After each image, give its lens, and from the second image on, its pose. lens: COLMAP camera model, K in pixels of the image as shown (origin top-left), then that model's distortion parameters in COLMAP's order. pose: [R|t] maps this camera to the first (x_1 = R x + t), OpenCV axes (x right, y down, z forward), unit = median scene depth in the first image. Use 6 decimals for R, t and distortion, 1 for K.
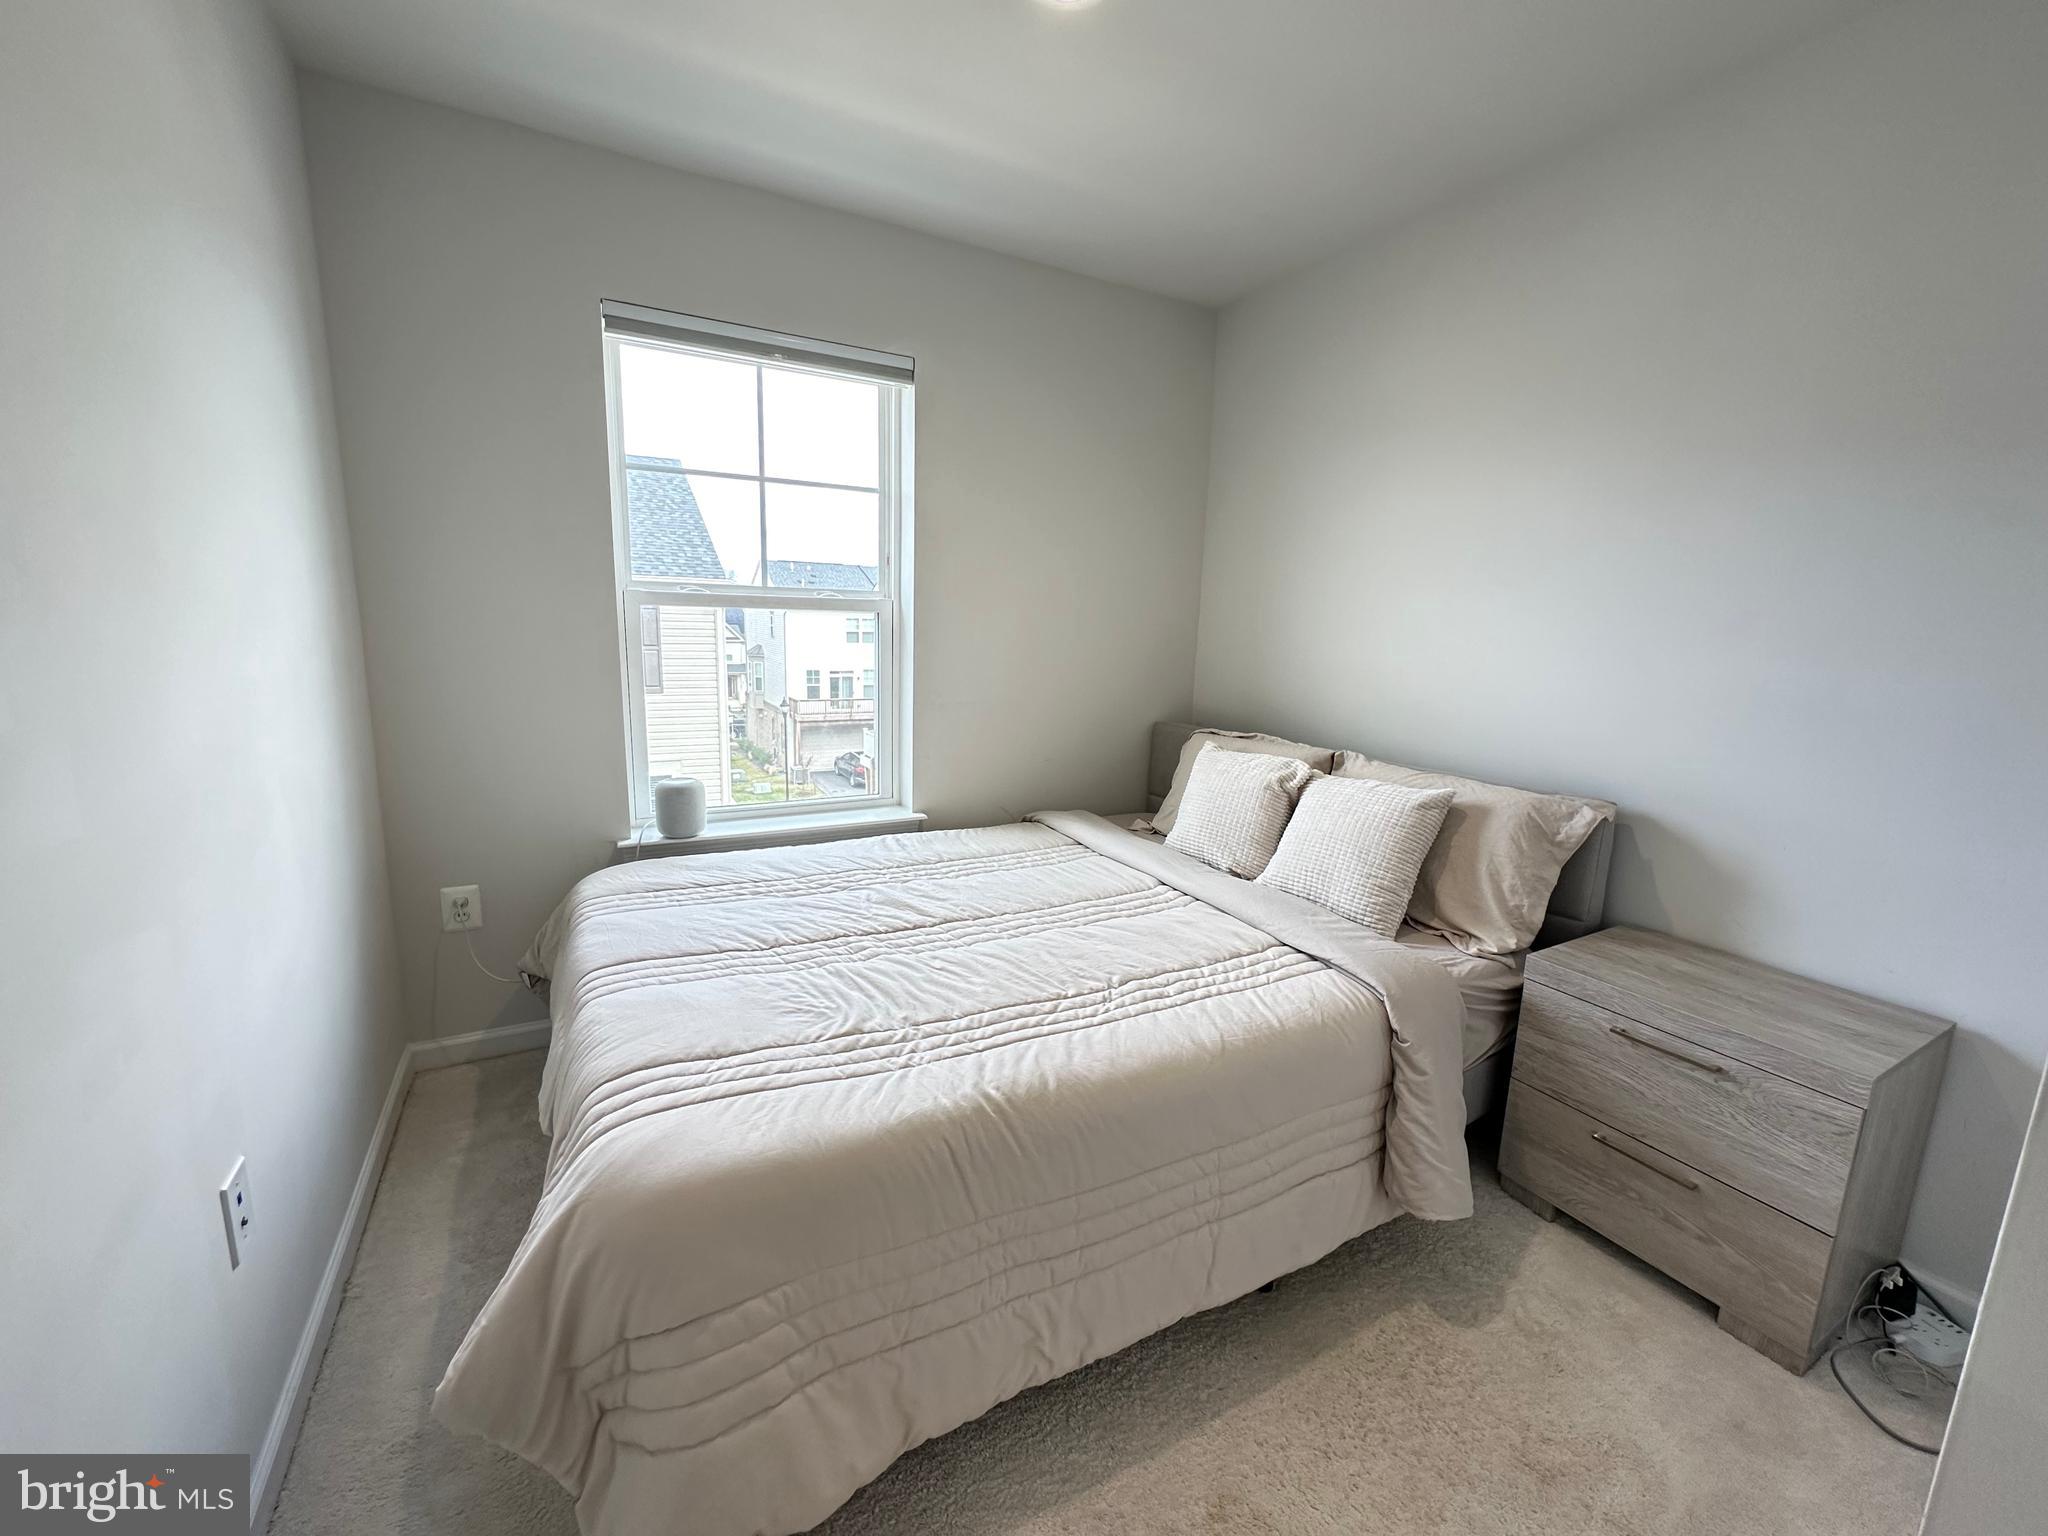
lens RADIAL K [[818.0, 0, 1019.4], [0, 818.0, 762.2], [0, 0, 1]] dist [-0.003889, 0.000850]
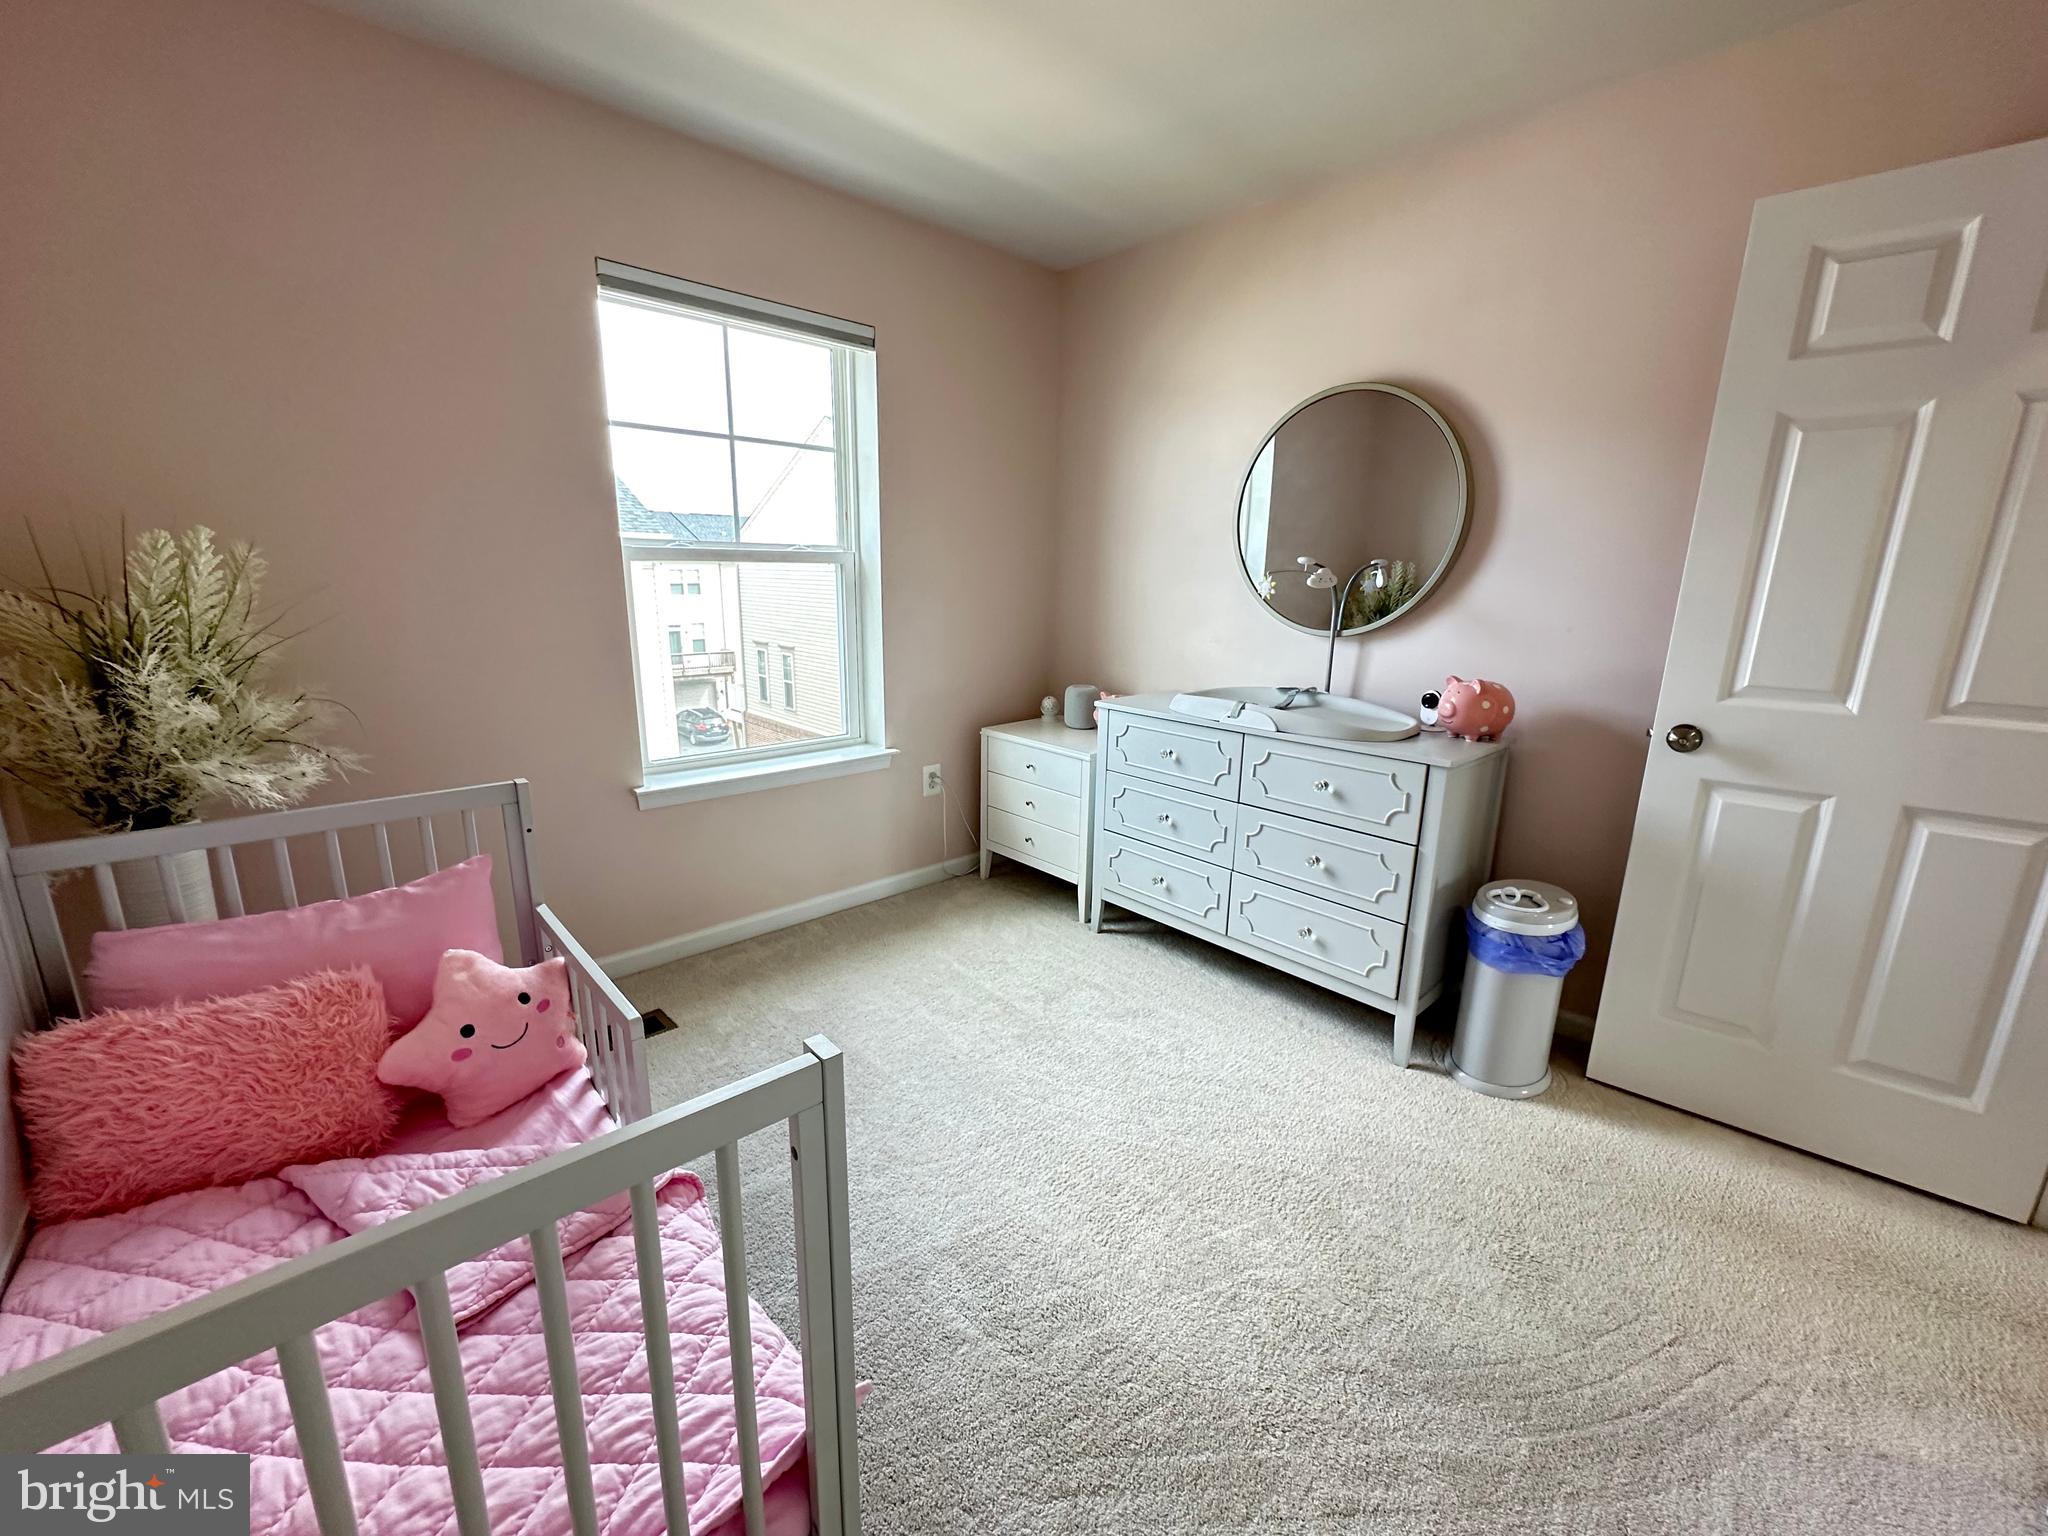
lens RADIAL K [[818.0, 0, 1029.8], [0, 818.0, 767.7], [0, 0, 1]] dist [-0.003889, 0.000850]
pose [[0.964526, -0.077535, 0.252343, -0.243226], [0.059391, 0.995124, 0.078752, 0.014332], [-0.257219, -0.060972, 0.964428, -0.130698]]
